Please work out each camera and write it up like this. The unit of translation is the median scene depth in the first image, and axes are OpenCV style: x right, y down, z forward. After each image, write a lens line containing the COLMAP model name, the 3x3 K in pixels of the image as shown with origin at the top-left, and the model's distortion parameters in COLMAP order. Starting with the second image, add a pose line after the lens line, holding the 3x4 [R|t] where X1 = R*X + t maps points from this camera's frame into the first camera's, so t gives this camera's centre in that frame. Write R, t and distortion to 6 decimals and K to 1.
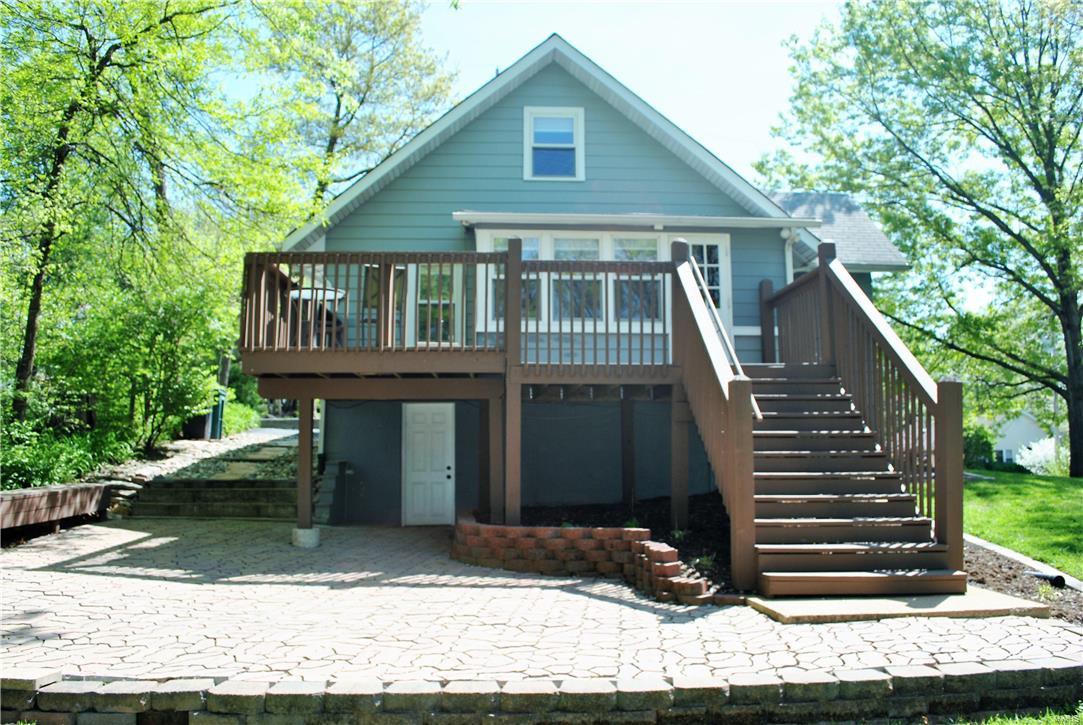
lens RADIAL K [[866.6, 0, 543.0], [0, 866.6, 362.6], [0, 0, 1]] dist [-0.072570, 0.014177]
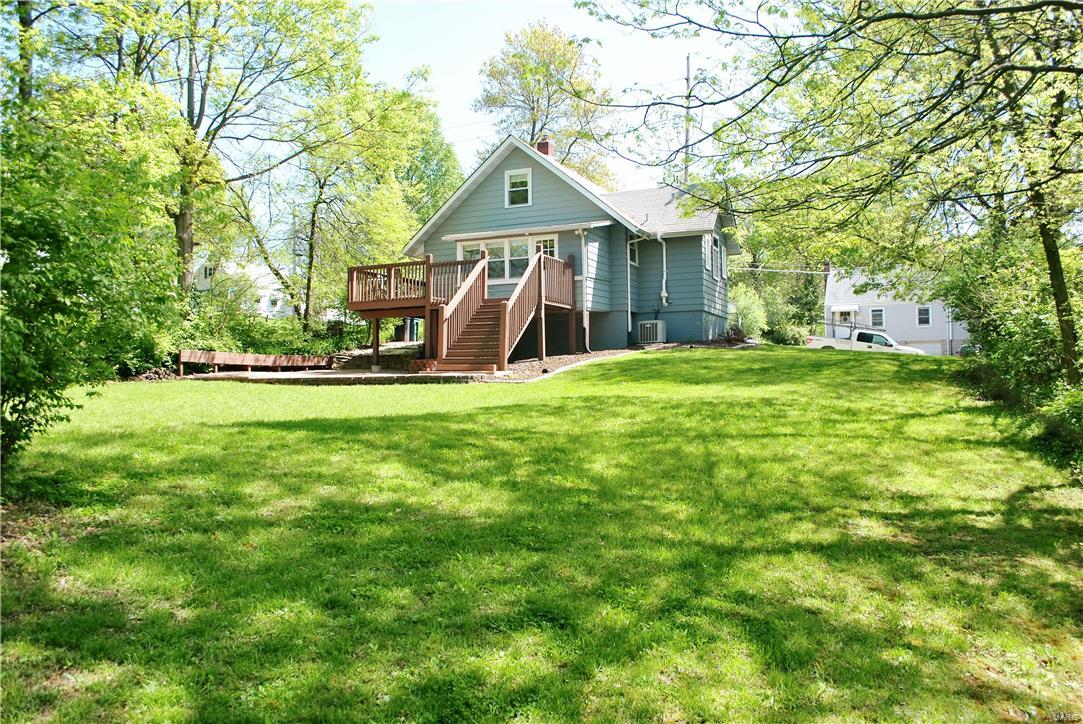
lens RADIAL K [[866.6, 0, 540.3], [0, 866.6, 363.3], [0, 0, 1]] dist [-0.072570, 0.014177]
pose [[0.882035, -0.008394, -0.471109, 1.010446], [0.048349, 0.996176, 0.072772, 0.008727], [0.468696, -0.086965, 0.879068, -0.787051]]
